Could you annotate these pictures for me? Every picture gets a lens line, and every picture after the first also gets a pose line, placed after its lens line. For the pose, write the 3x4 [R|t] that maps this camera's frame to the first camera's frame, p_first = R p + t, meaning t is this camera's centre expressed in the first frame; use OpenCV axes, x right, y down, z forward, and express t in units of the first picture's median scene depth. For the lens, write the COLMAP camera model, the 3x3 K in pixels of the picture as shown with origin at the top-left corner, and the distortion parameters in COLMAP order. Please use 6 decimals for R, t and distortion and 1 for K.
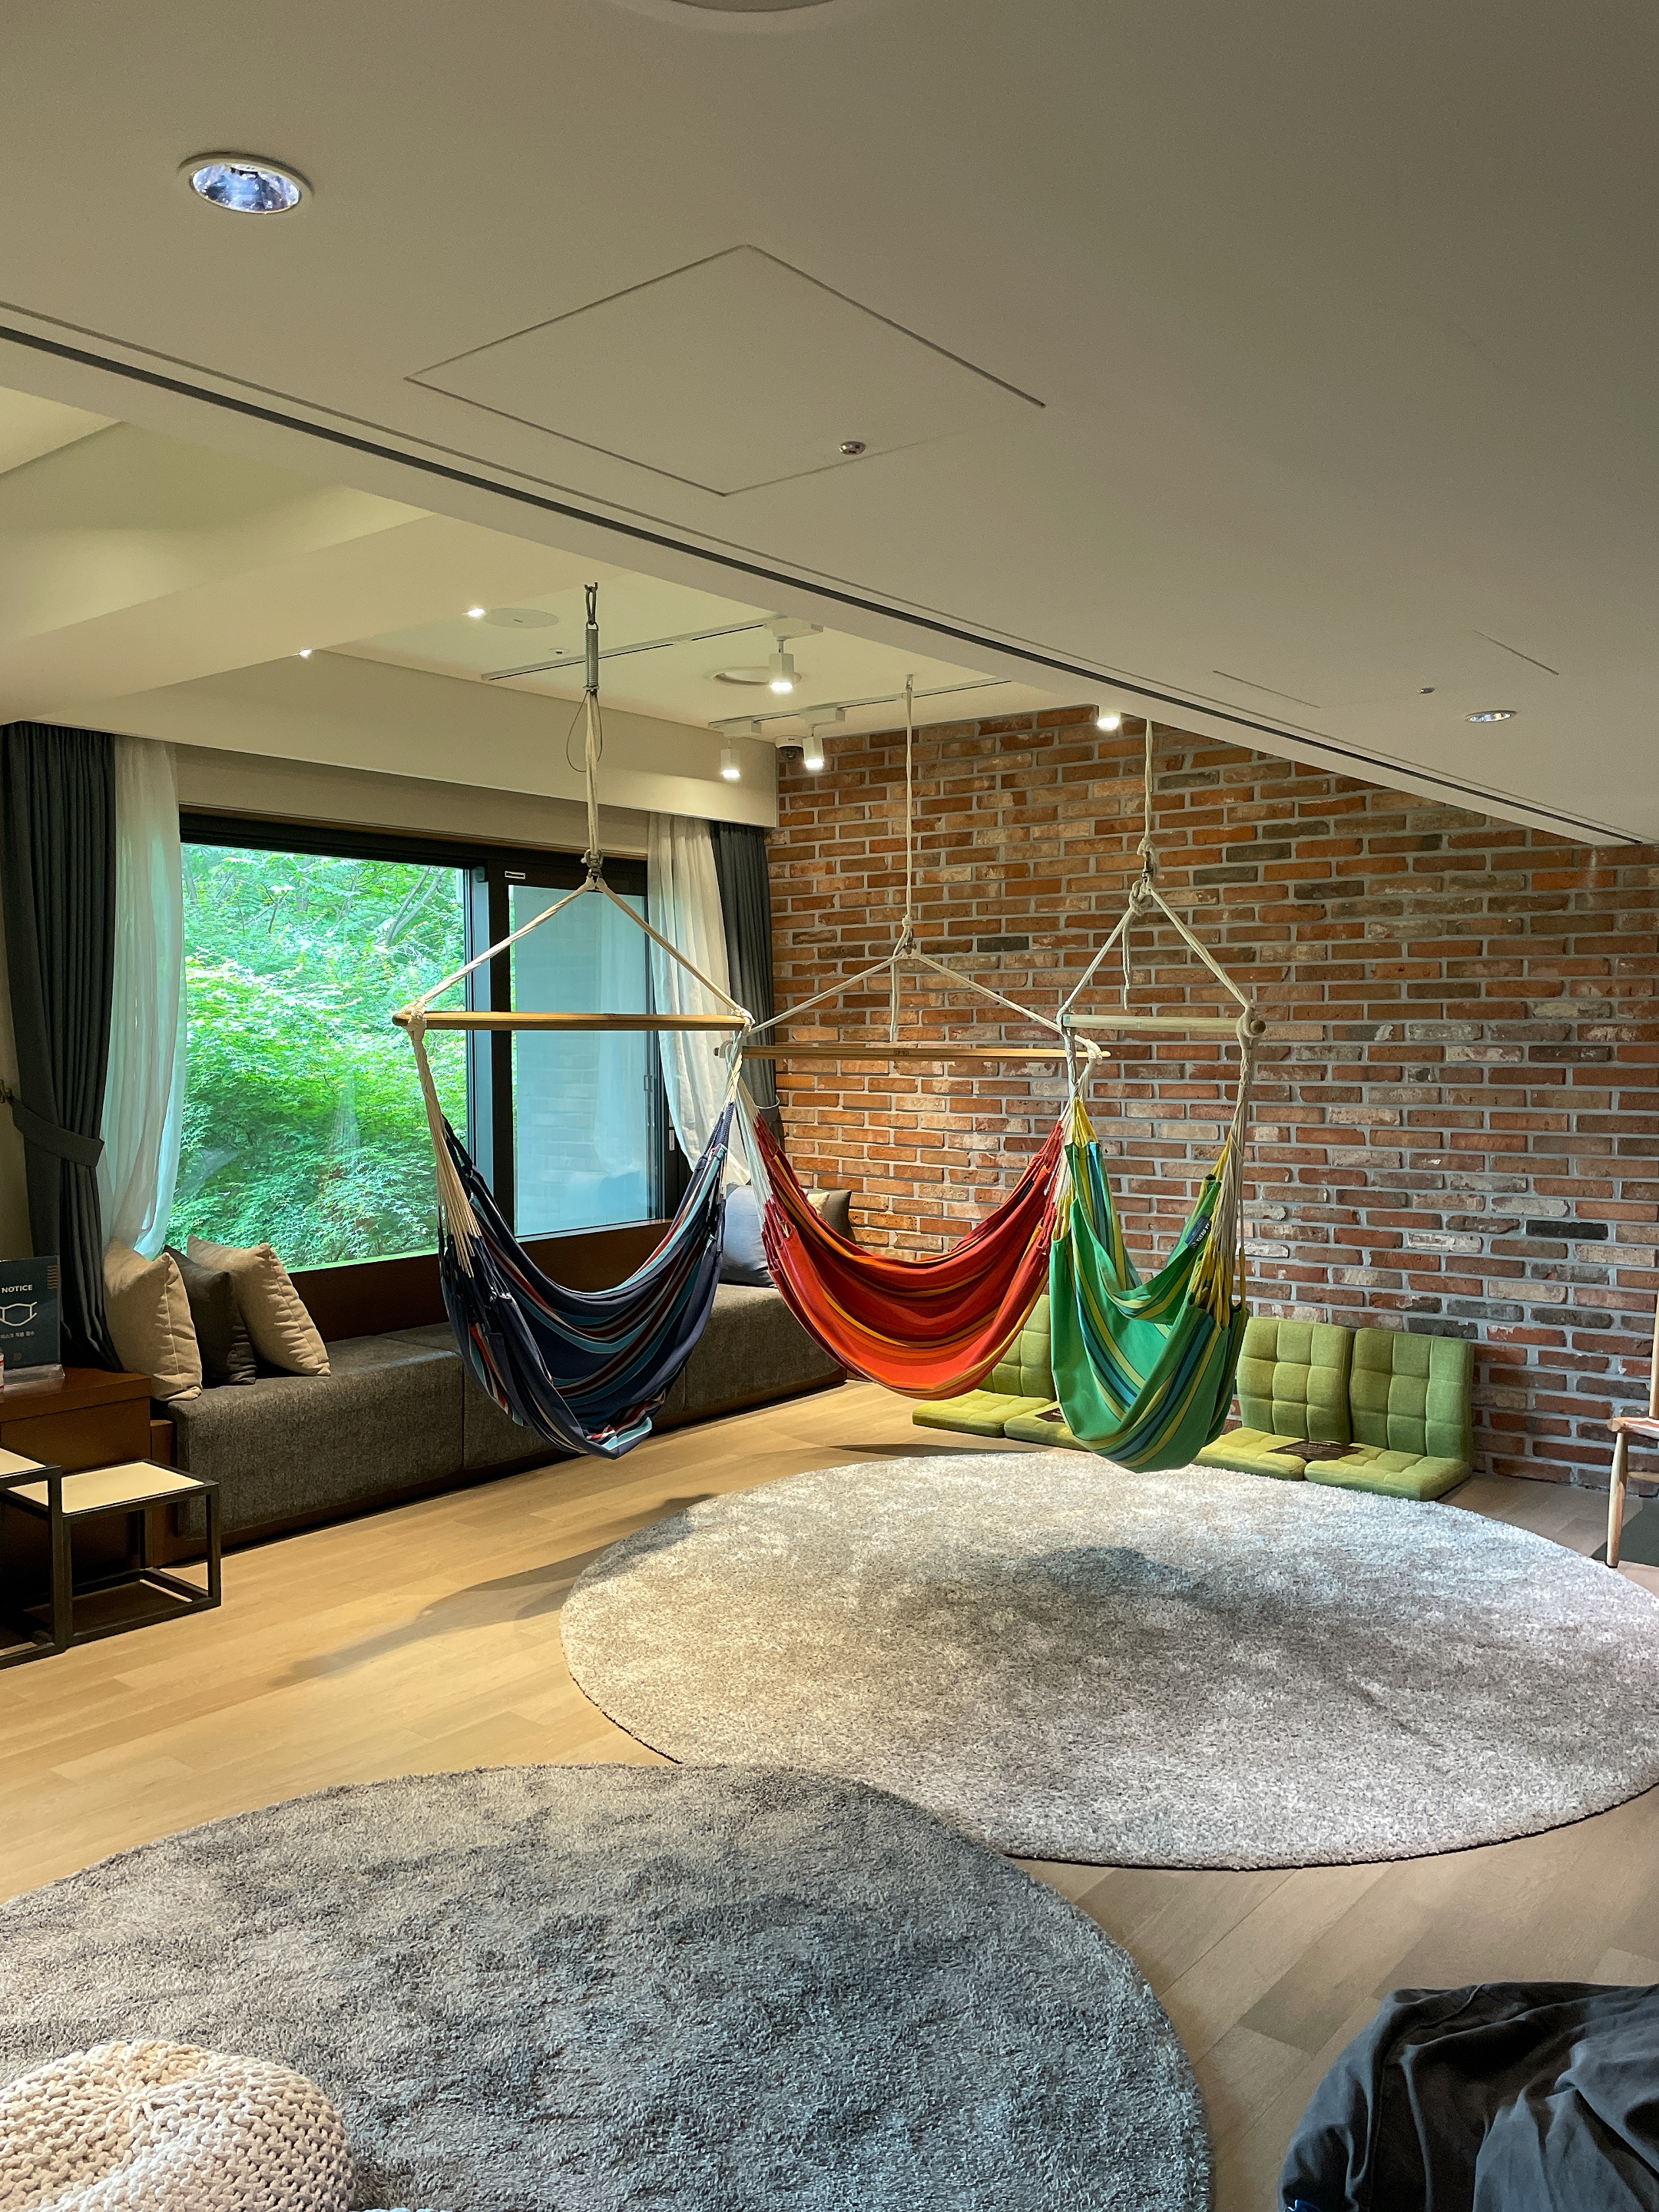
lens RADIAL K [[1613.6, 0, 829.5], [0, 1613.6, 1106.0], [0, 0, 1]] dist [0.101878, -0.126109]
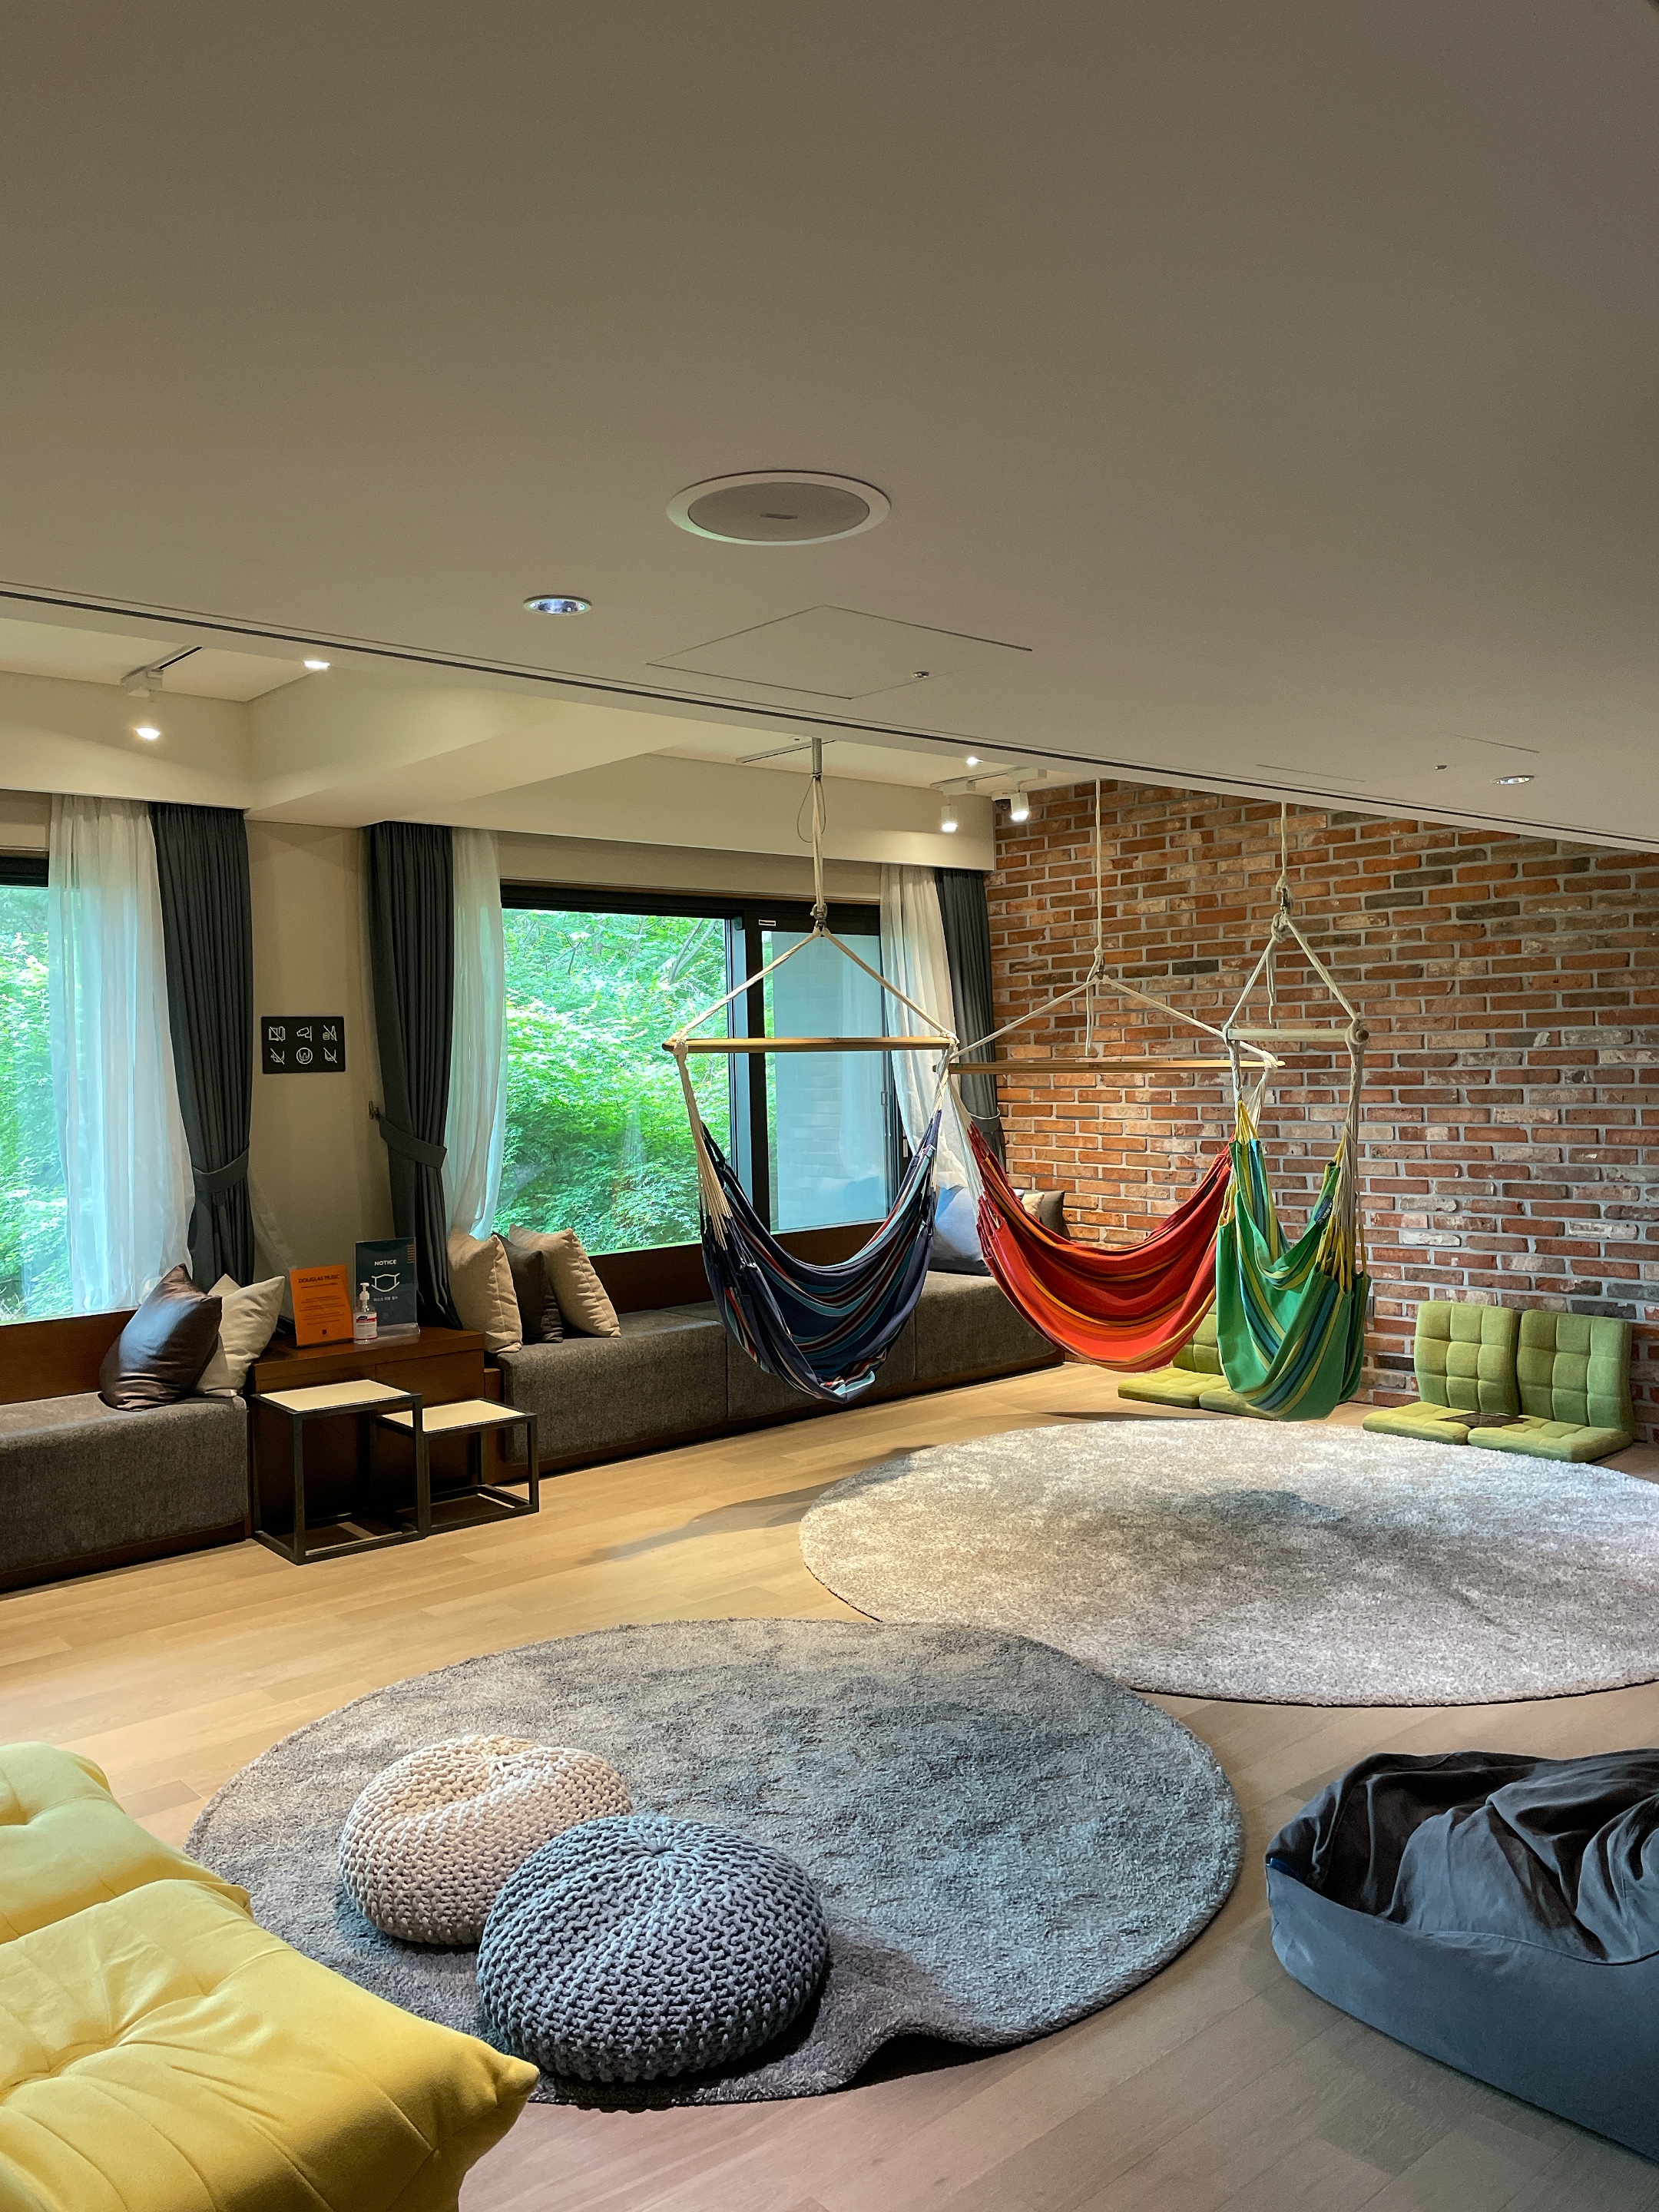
lens RADIAL K [[1613.6, 0, 829.5], [0, 1613.6, 1106.0], [0, 0, 1]] dist [0.101878, -0.126109]
pose [[0.985200, -0.015162, -0.170736, 0.059131], [0.012534, 0.999786, -0.016461, 0.012843], [0.170949, 0.014078, 0.985179, -0.174509]]
